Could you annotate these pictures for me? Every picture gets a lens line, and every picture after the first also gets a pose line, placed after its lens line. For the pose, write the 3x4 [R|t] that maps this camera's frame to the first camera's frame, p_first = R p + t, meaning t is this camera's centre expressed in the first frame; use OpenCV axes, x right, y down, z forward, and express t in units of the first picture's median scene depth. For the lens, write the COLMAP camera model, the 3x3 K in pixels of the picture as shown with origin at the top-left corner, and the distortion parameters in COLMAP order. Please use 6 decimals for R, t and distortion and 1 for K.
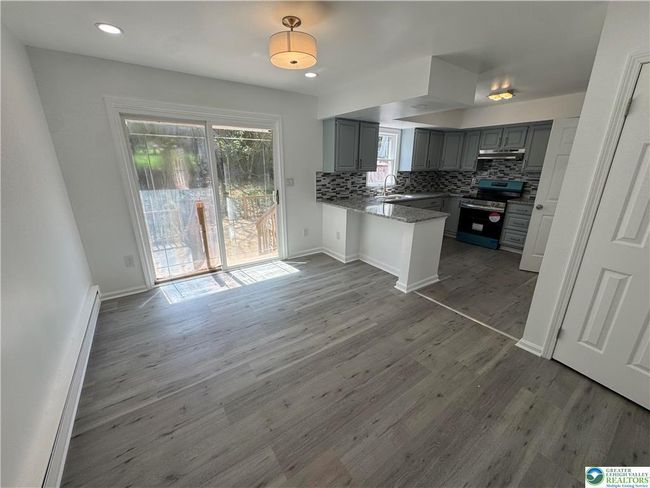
lens RADIAL K [[260.2, 0, 325.4], [0, 260.2, 242.9], [0, 0, 1]] dist [-0.003681, 0.000553]
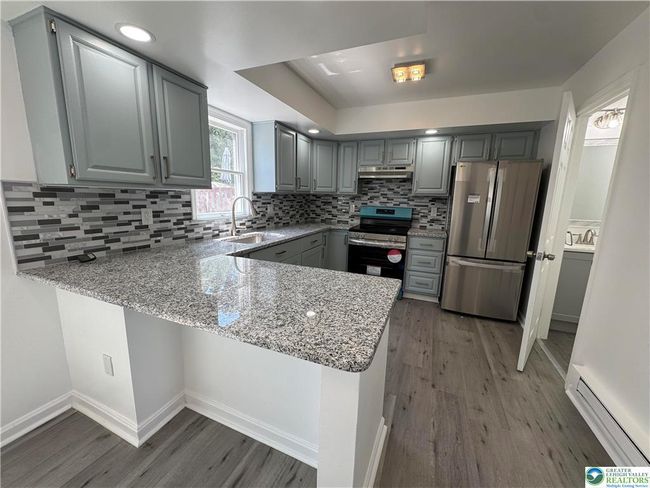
lens RADIAL K [[260.2, 0, 325.0], [0, 260.2, 242.8], [0, 0, 1]] dist [-0.003681, 0.000553]
pose [[0.846036, -0.078902, 0.527255, 0.121183], [0.136375, 0.988113, -0.070961, -0.122997], [-0.515388, 0.131940, 0.846739, 0.537926]]
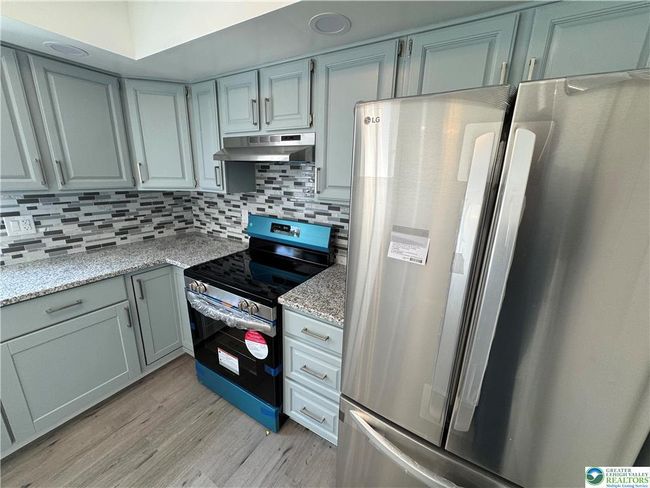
lens RADIAL K [[260.2, 0, 325.4], [0, 260.2, 243.2], [0, 0, 1]] dist [-0.003681, 0.000553]
pose [[0.912063, -0.081012, 0.401969, 0.682671], [0.091423, 0.995789, -0.006748, -0.236525], [-0.399729, 0.042903, 0.915629, 0.751023]]
